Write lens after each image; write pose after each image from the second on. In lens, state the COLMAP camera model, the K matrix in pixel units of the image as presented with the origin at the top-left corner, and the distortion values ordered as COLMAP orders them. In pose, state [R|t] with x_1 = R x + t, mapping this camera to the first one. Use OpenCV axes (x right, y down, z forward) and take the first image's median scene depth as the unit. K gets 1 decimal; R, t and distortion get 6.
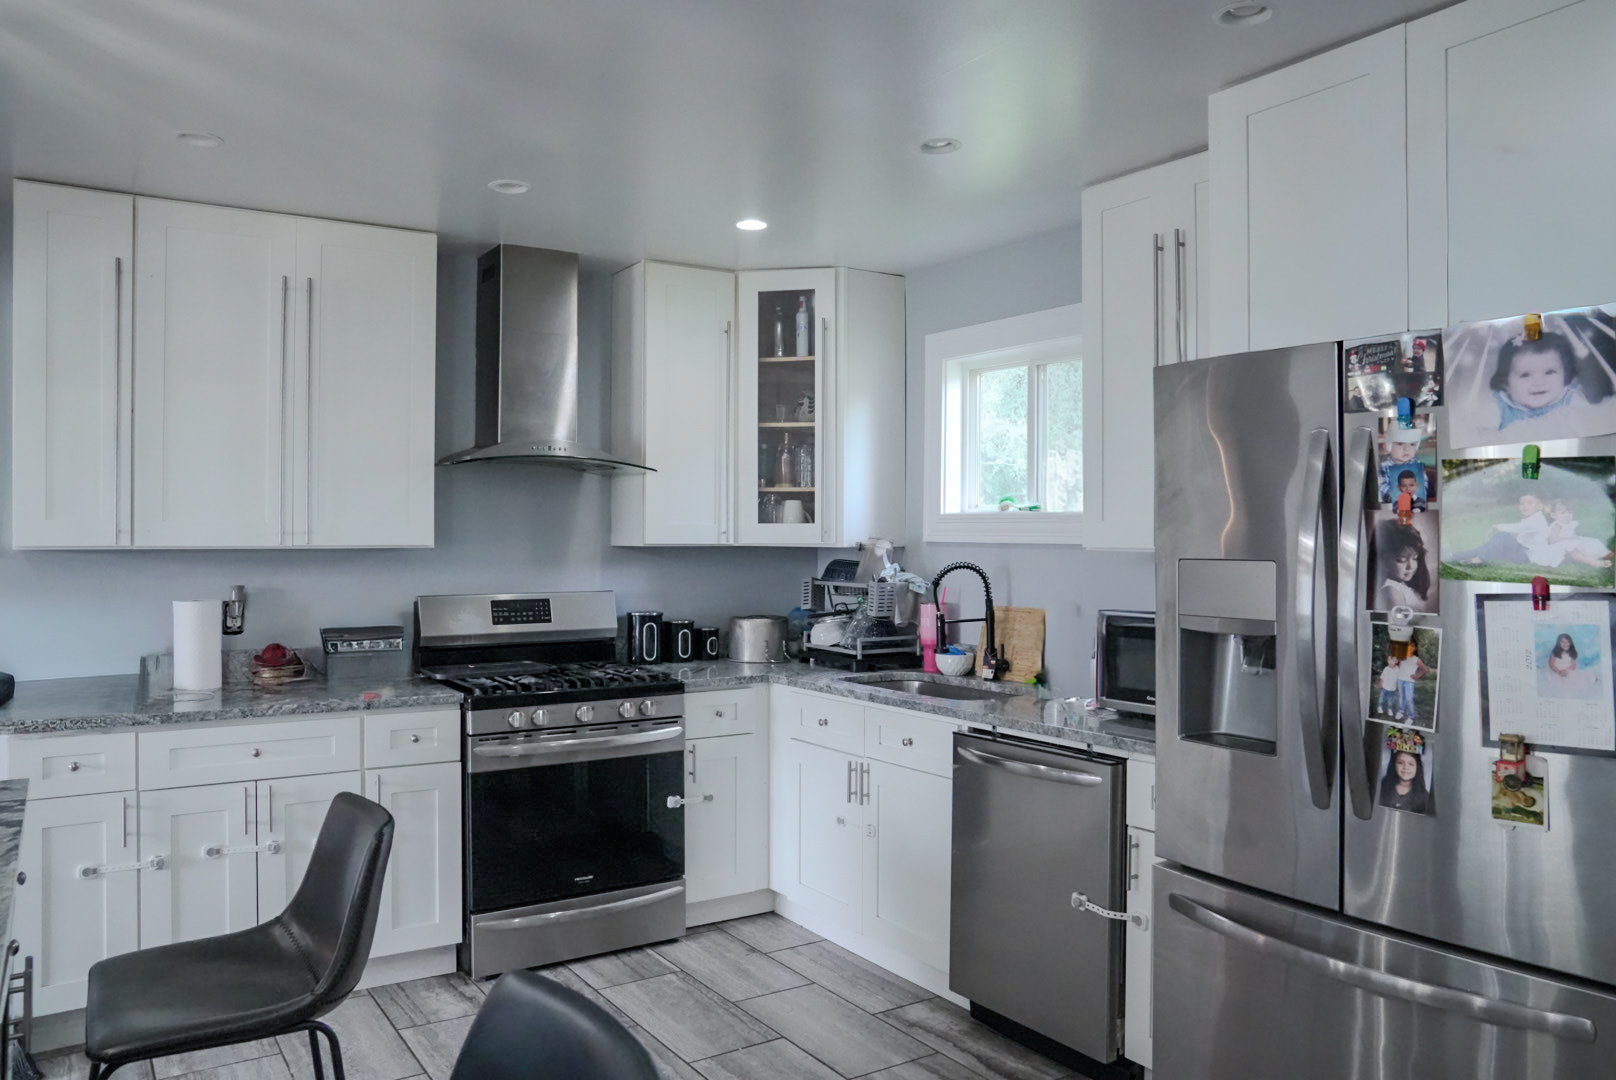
lens RADIAL K [[1178.2, 0, 803.5], [0, 1178.2, 532.1], [0, 0, 1]] dist [-0.116323, 0.106589]
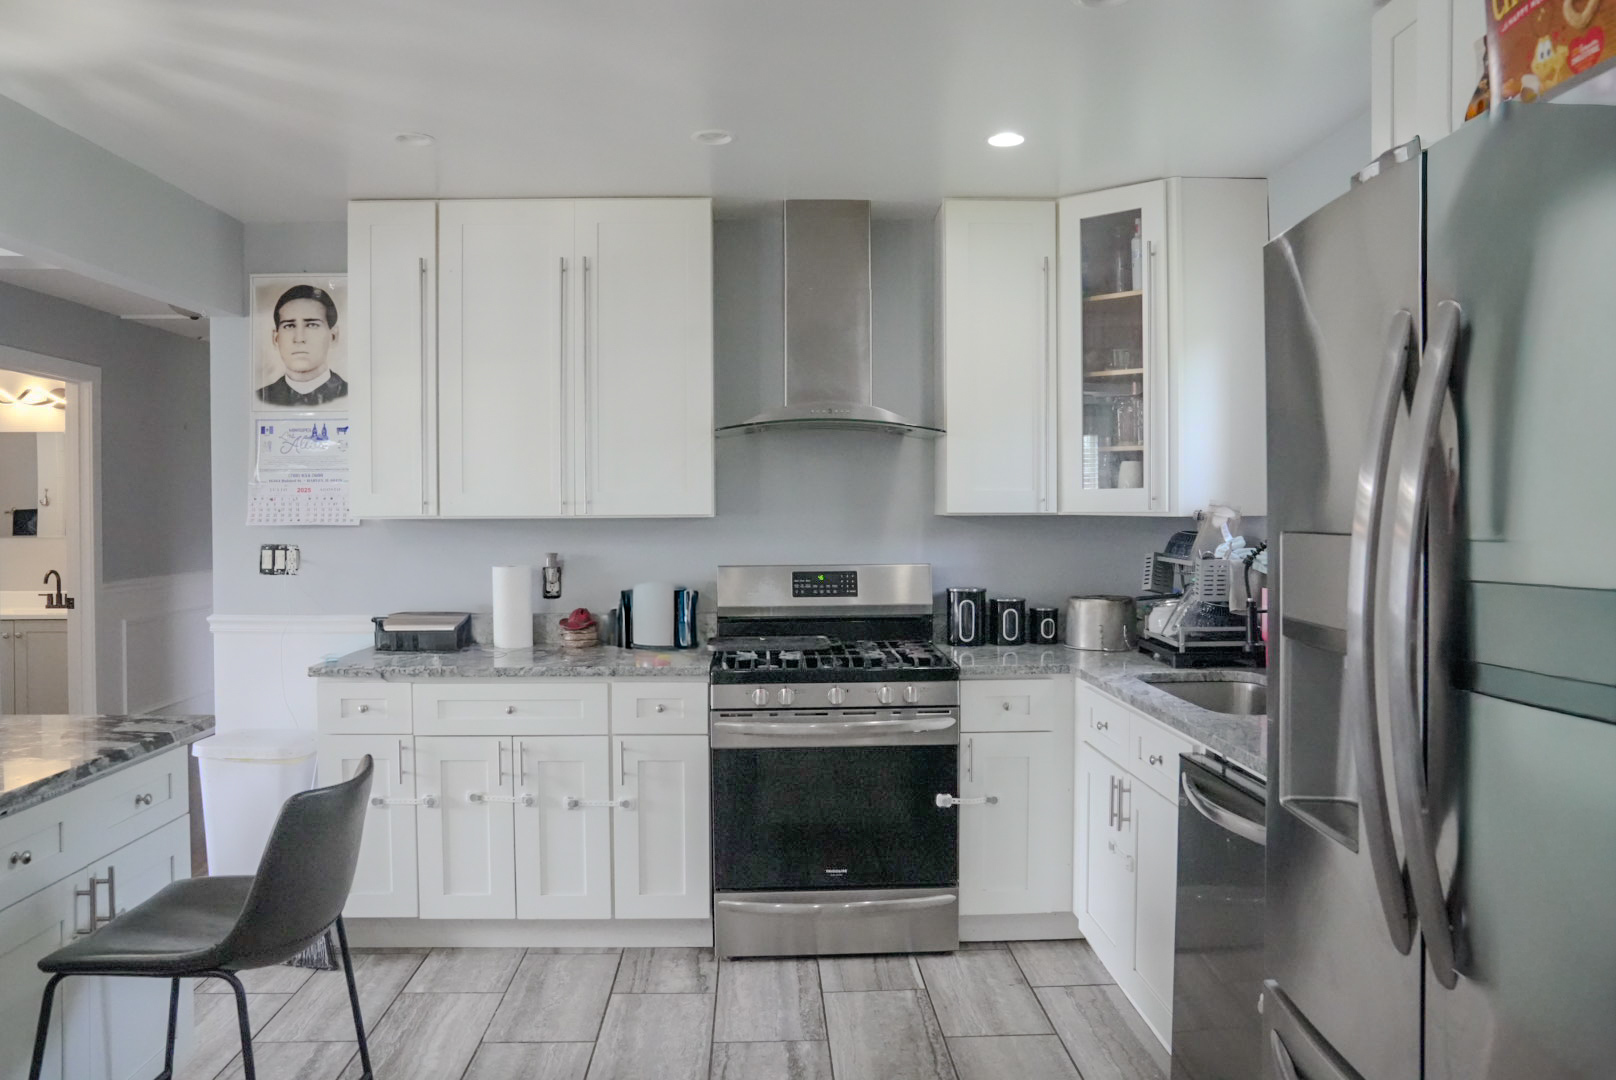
lens RADIAL K [[1178.2, 0, 803.5], [0, 1178.2, 532.1], [0, 0, 1]] dist [-0.116323, 0.106589]
pose [[0.857382, 0.005400, -0.514652, 0.255203], [0.006827, 0.999738, 0.021862, 0.004653], [0.514635, -0.022257, 0.857121, 0.179483]]
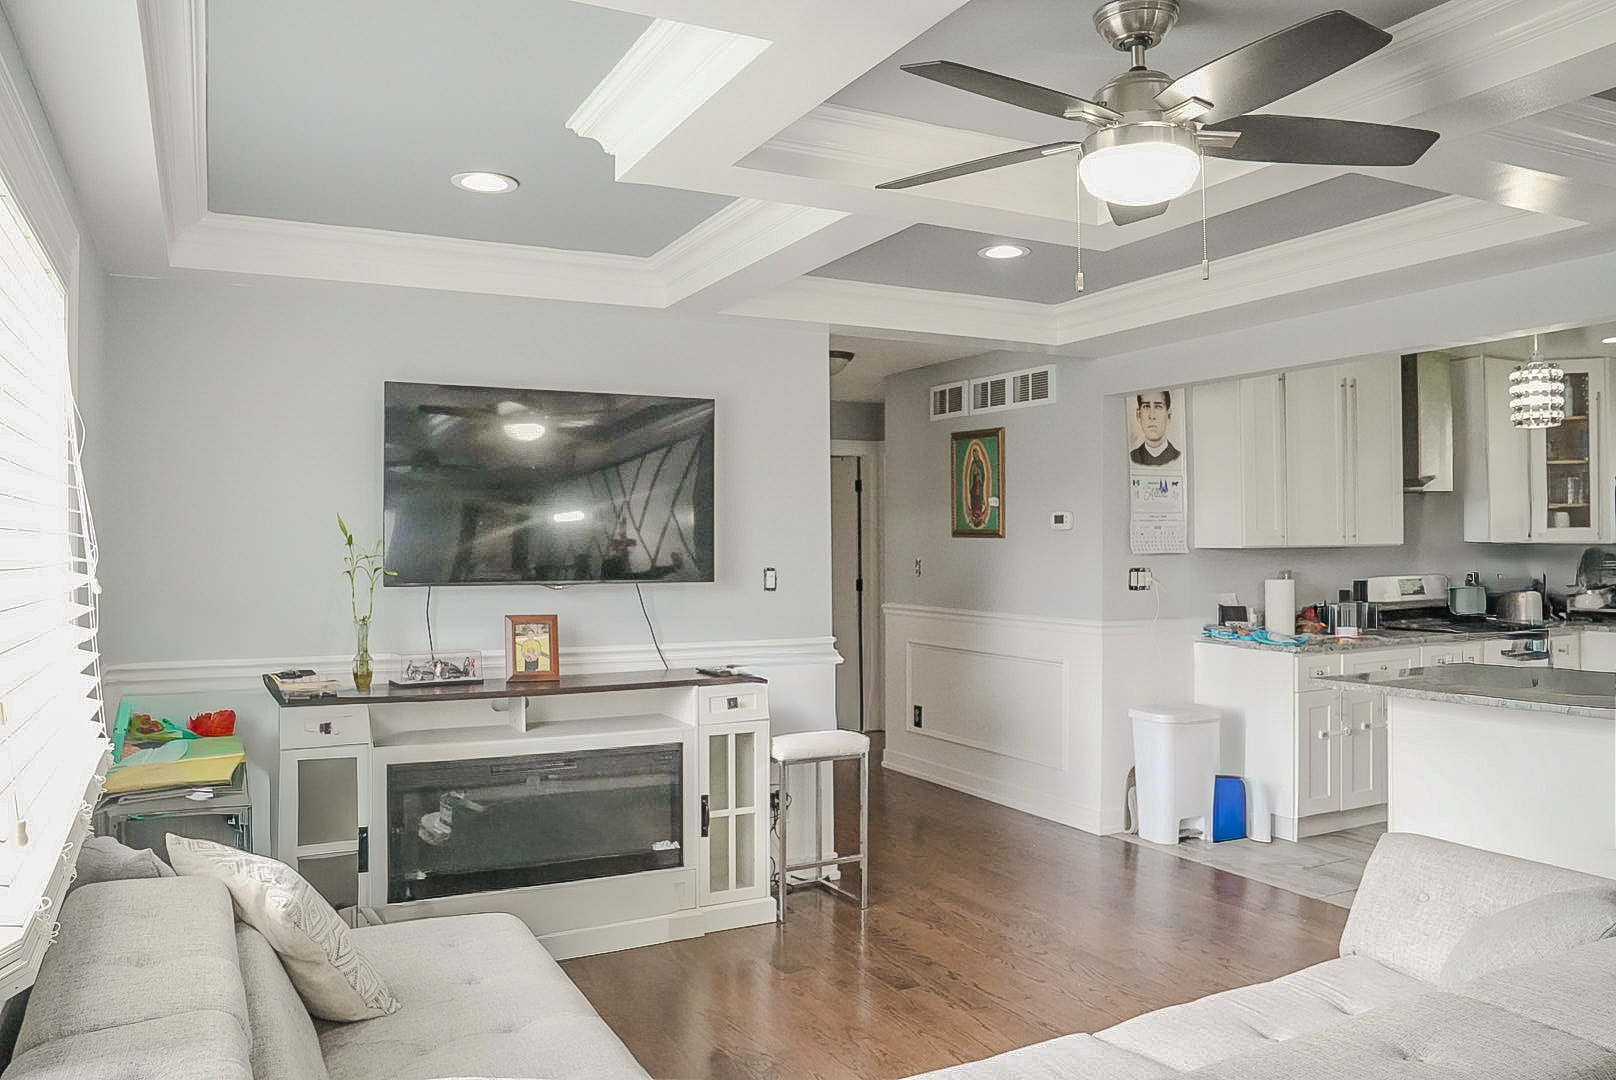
lens RADIAL K [[1178.2, 0, 803.5], [0, 1178.2, 532.1], [0, 0, 1]] dist [-0.116323, 0.106589]
pose [[0.995209, -0.011157, -0.097130, -0.944463], [0.010631, 0.999926, -0.005934, -0.003775], [0.097189, 0.004873, 0.995254, -0.613557]]
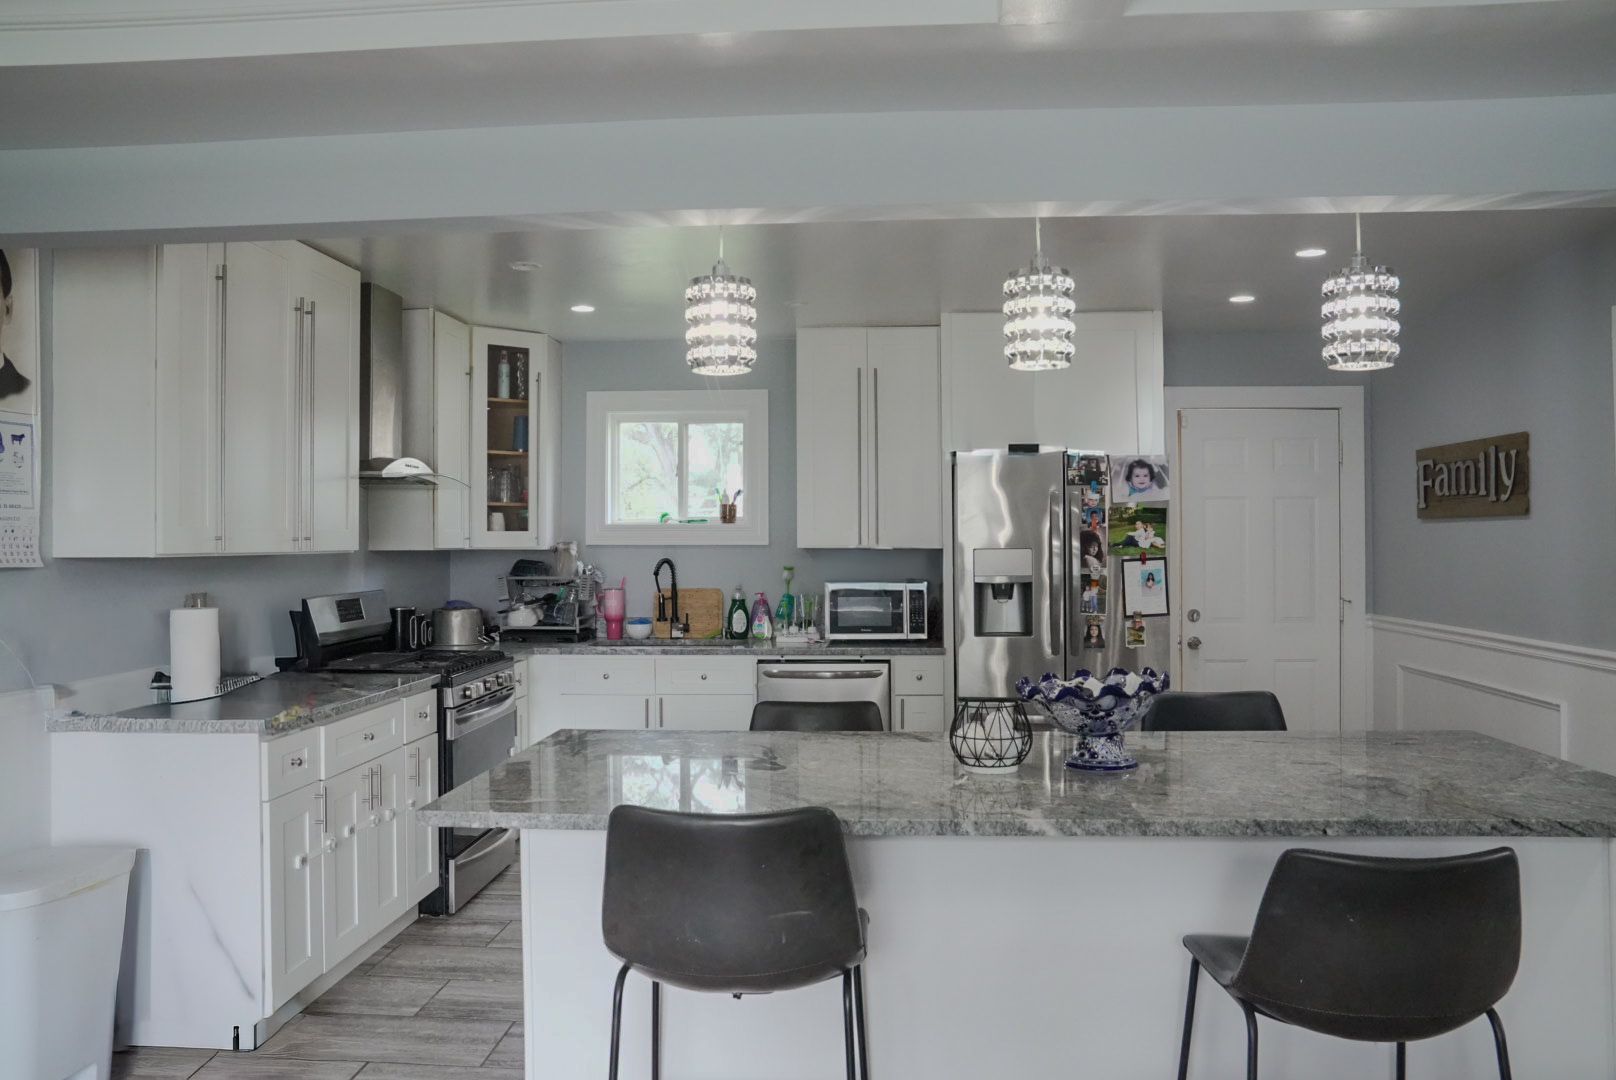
lens RADIAL K [[1178.2, 0, 803.5], [0, 1178.2, 532.1], [0, 0, 1]] dist [-0.116323, 0.106589]
pose [[0.604698, 0.001018, 0.796454, -0.913860], [0.004276, 0.999981, -0.004524, 0.000639], [-0.796443, 0.006141, 0.604682, -0.010108]]
